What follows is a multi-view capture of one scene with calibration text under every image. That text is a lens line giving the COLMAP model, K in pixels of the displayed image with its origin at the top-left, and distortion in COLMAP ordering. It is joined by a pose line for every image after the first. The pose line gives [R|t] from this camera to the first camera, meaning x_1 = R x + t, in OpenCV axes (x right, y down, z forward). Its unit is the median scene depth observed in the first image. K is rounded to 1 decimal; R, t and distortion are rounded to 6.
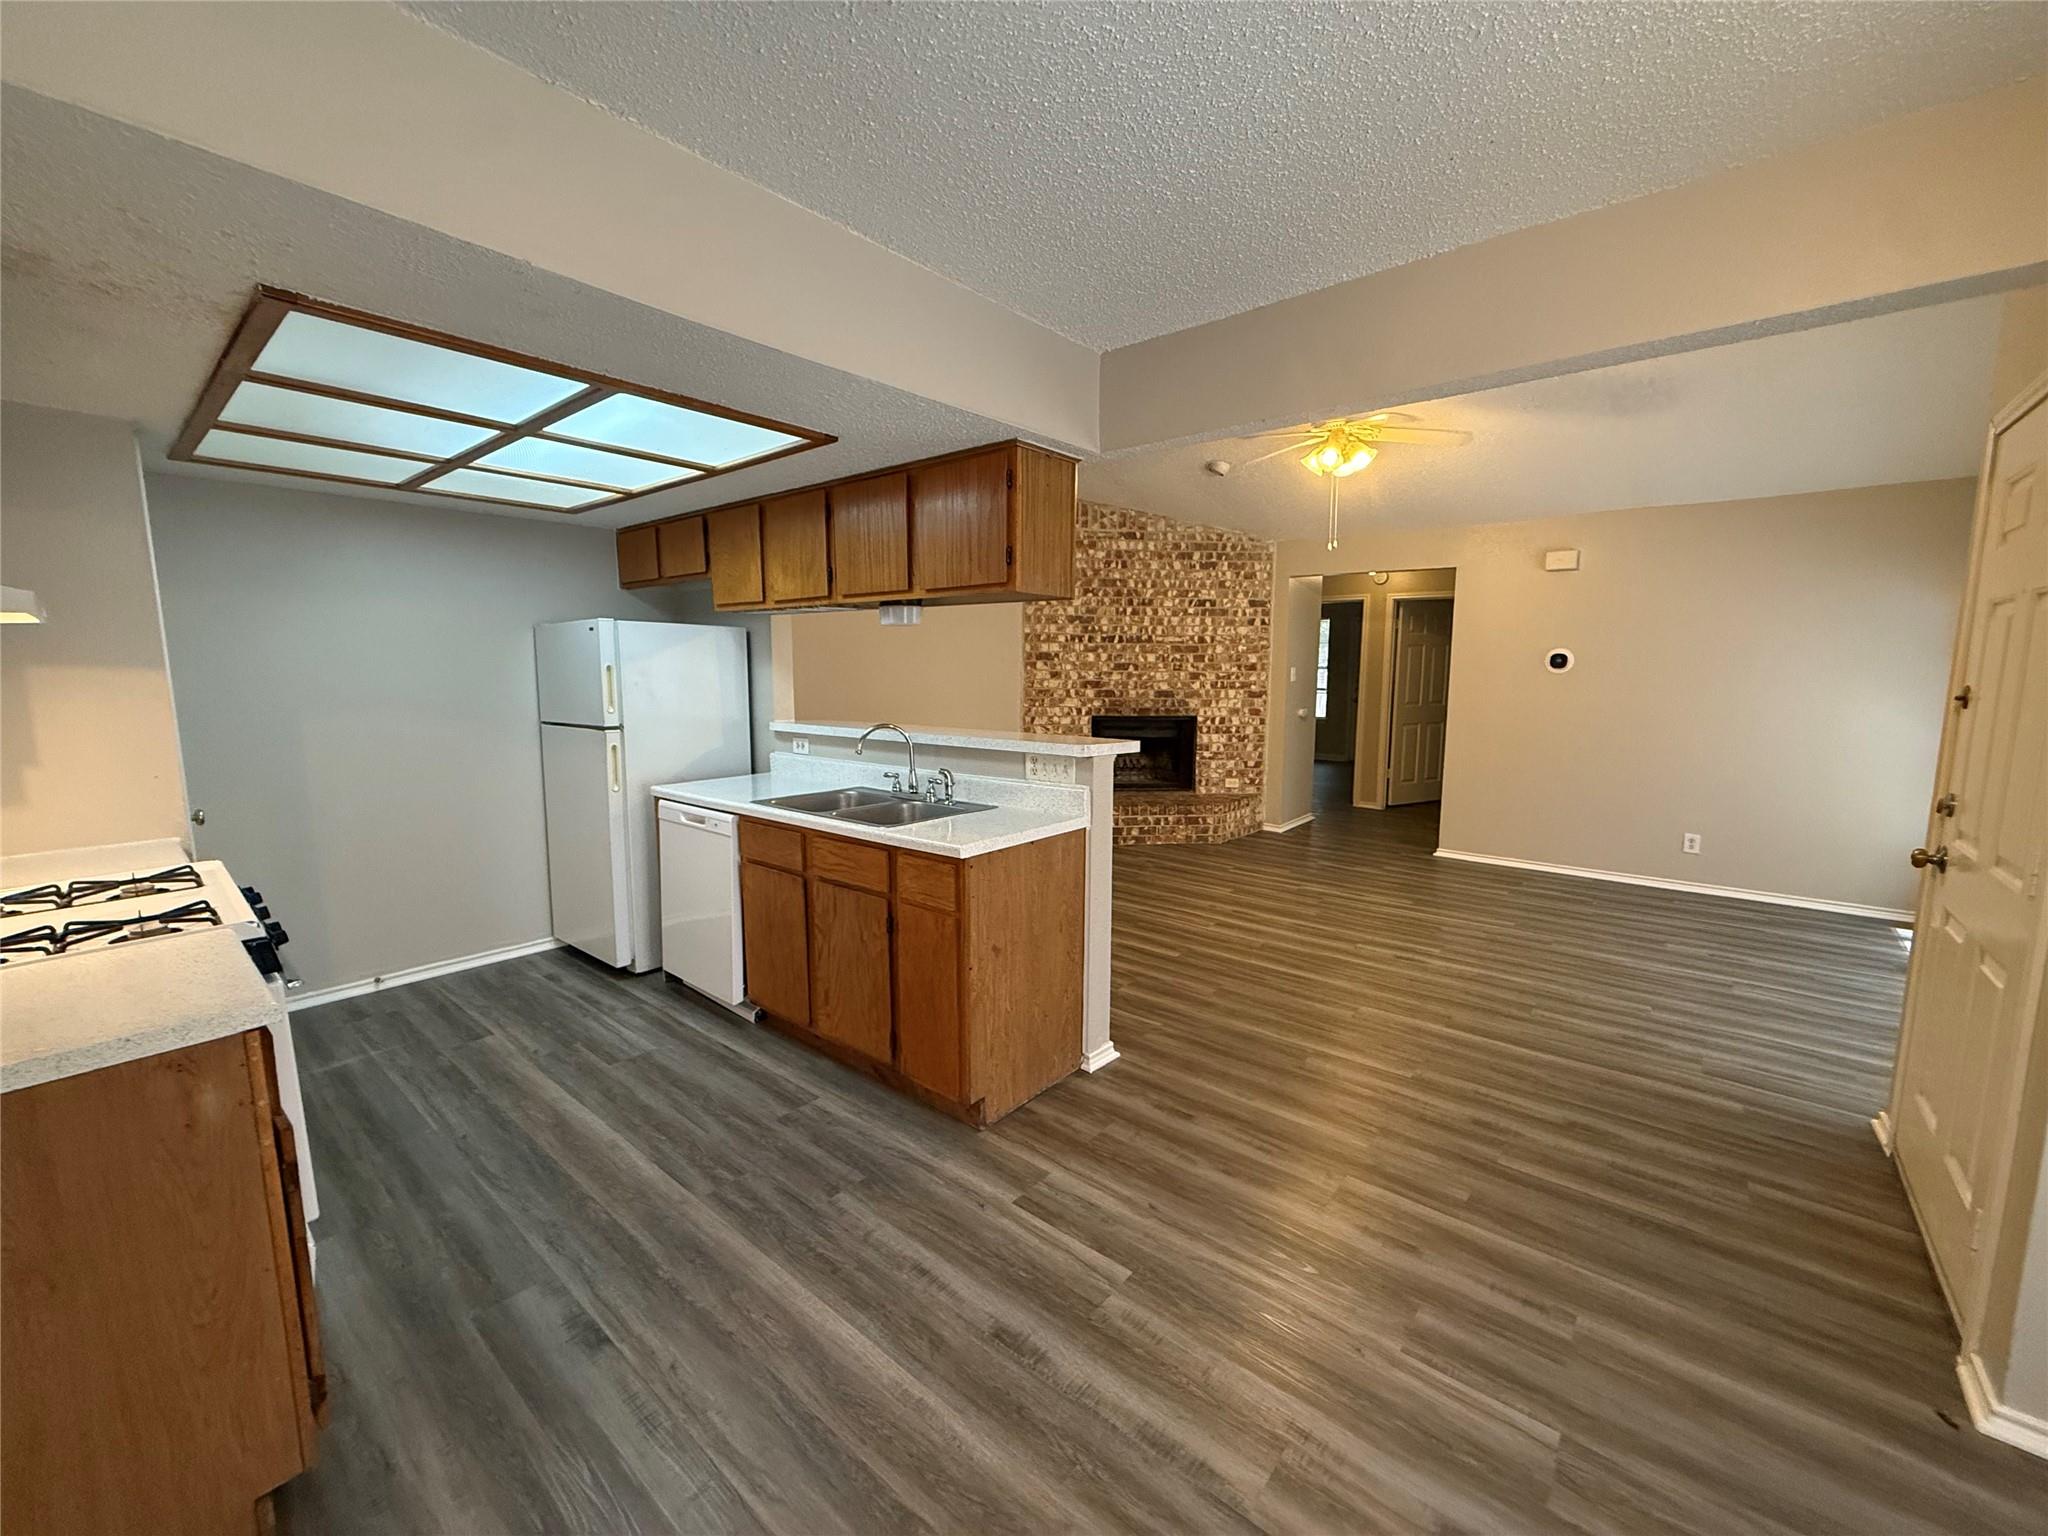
lens RADIAL K [[807.9, 0, 1024.0], [0, 807.9, 768.2], [0, 0, 1]] dist [-0.002775, -0.000041]
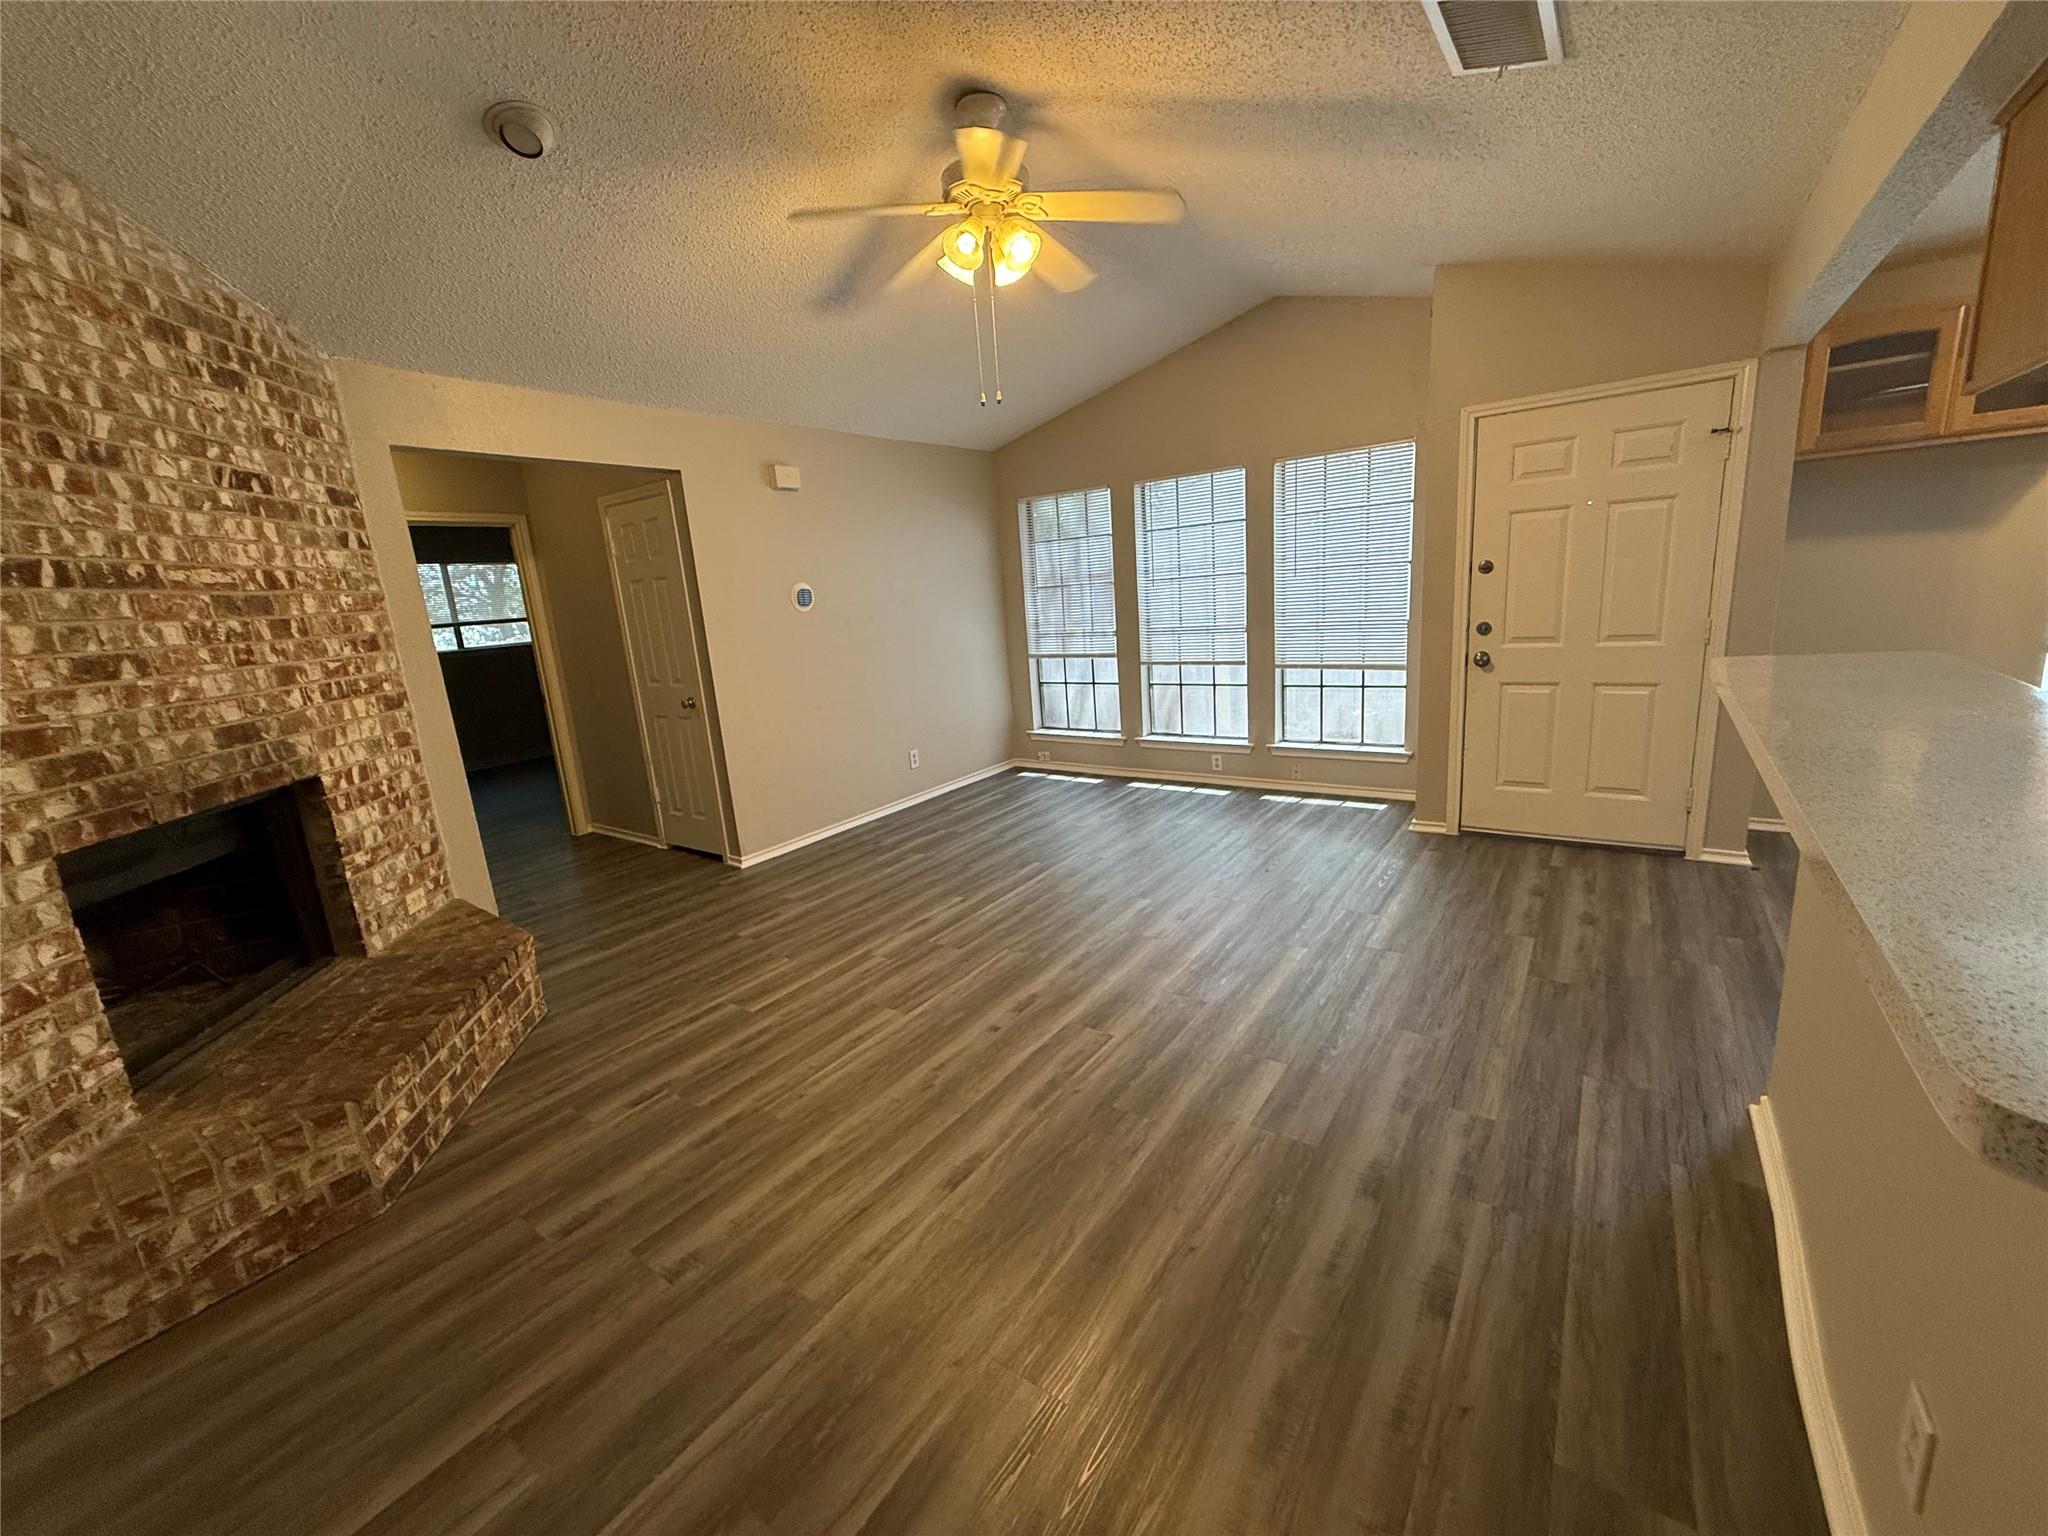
lens RADIAL K [[807.9, 0, 1020.4], [0, 807.9, 764.6], [0, 0, 1]] dist [-0.002775, -0.000041]
pose [[-0.069301, -0.214321, 0.974302, -0.196021], [0.202084, 0.953386, 0.224094, -0.090073], [-0.976913, 0.212421, -0.022760, 0.685300]]
